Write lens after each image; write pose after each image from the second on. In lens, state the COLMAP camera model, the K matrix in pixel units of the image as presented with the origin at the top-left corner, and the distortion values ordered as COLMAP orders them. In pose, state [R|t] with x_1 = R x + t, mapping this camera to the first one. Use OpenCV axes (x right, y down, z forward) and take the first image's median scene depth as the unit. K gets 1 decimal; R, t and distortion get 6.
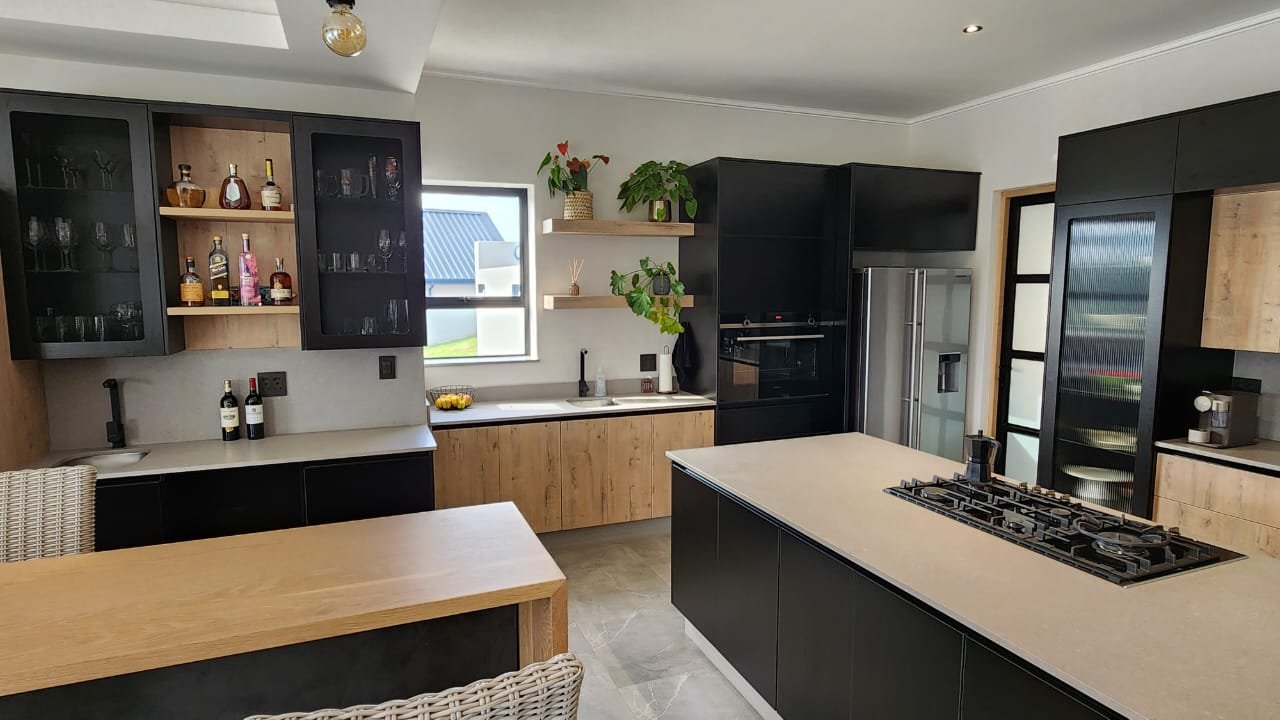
lens RADIAL K [[695.0, 0, 645.7], [0, 695.0, 363.5], [0, 0, 1]] dist [-0.002937, 0.000638]
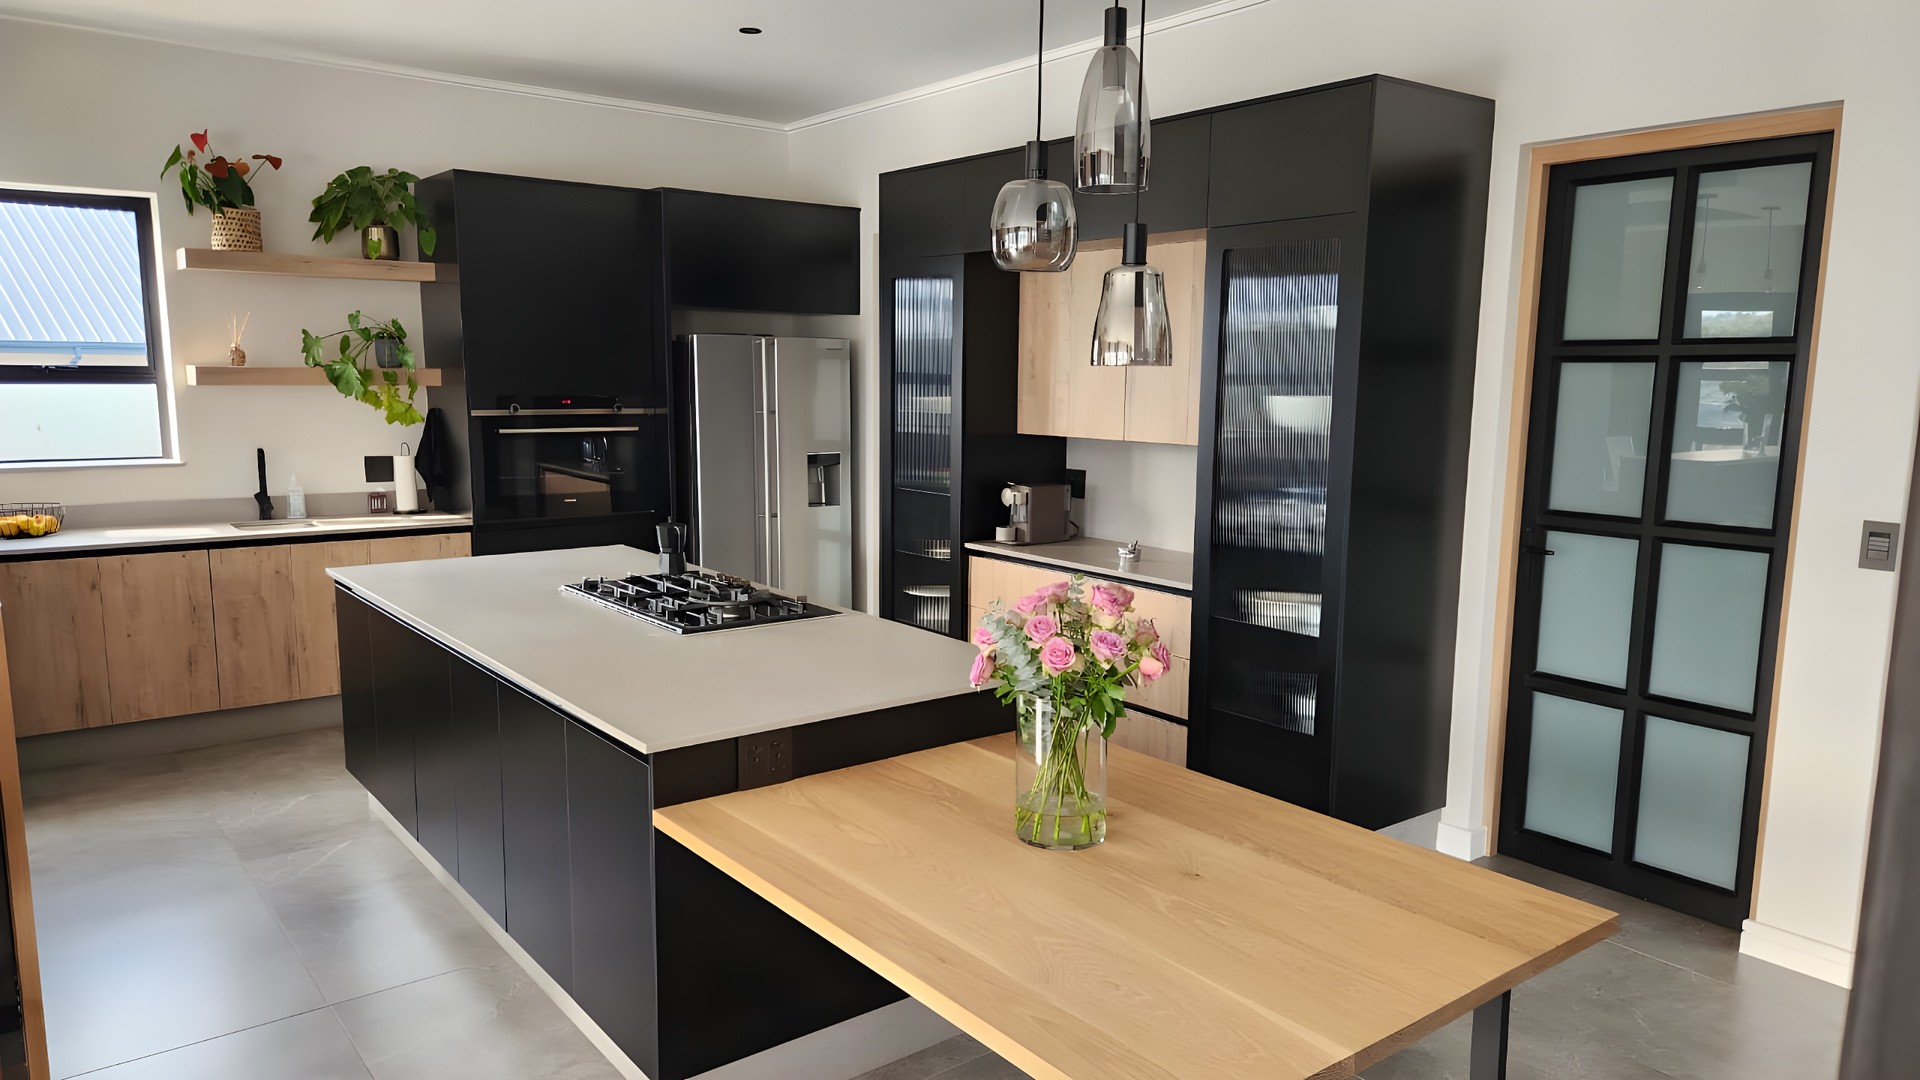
lens RADIAL K [[1276.6, 0, 951.4], [0, 1276.6, 559.9], [0, 0, 1]] dist [0.080380, -0.057155]
pose [[0.964325, -0.029199, 0.263104, 0.229846], [0.019500, 0.999033, 0.039403, 0.053874], [-0.264001, -0.032866, 0.963962, -0.400189]]
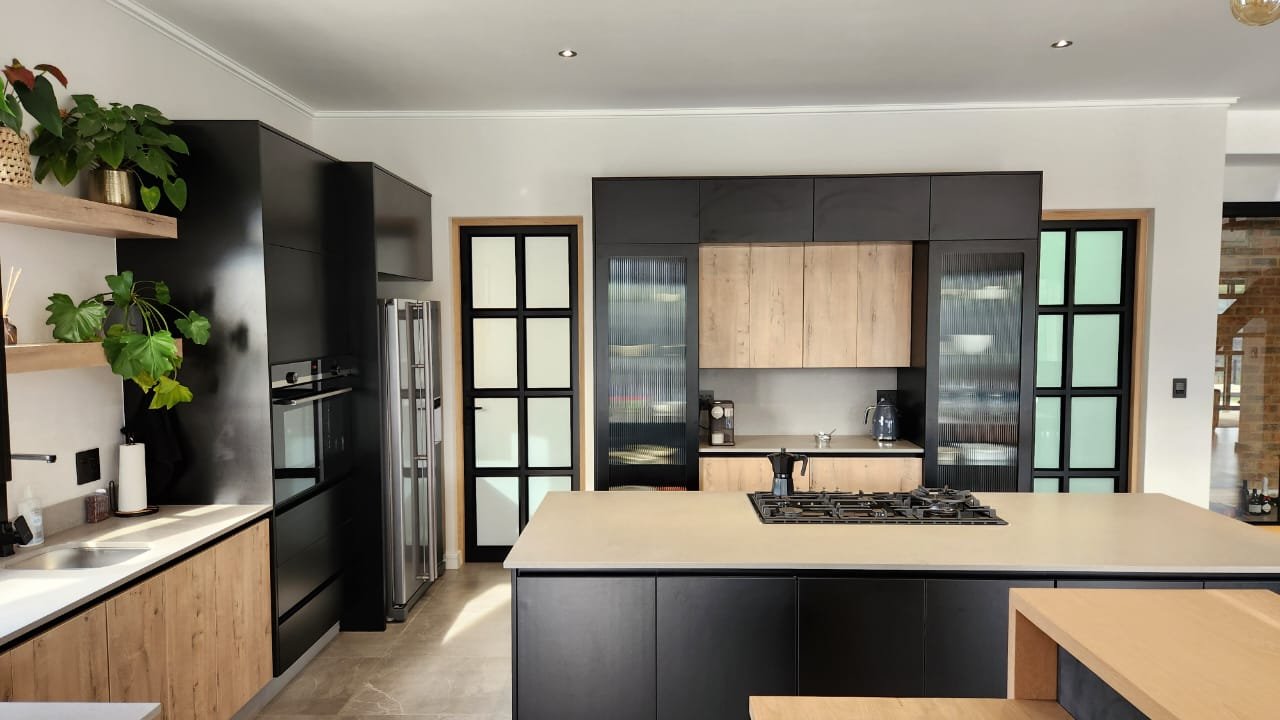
lens RADIAL K [[851.0, 0, 634.3], [0, 851.0, 373.3], [0, 0, 1]] dist [0.080380, -0.057155]
pose [[0.400849, -0.061995, 0.914044, -0.488041], [0.111454, 0.993597, 0.018513, -0.042400], [-0.909339, 0.094453, 0.405192, 0.378383]]
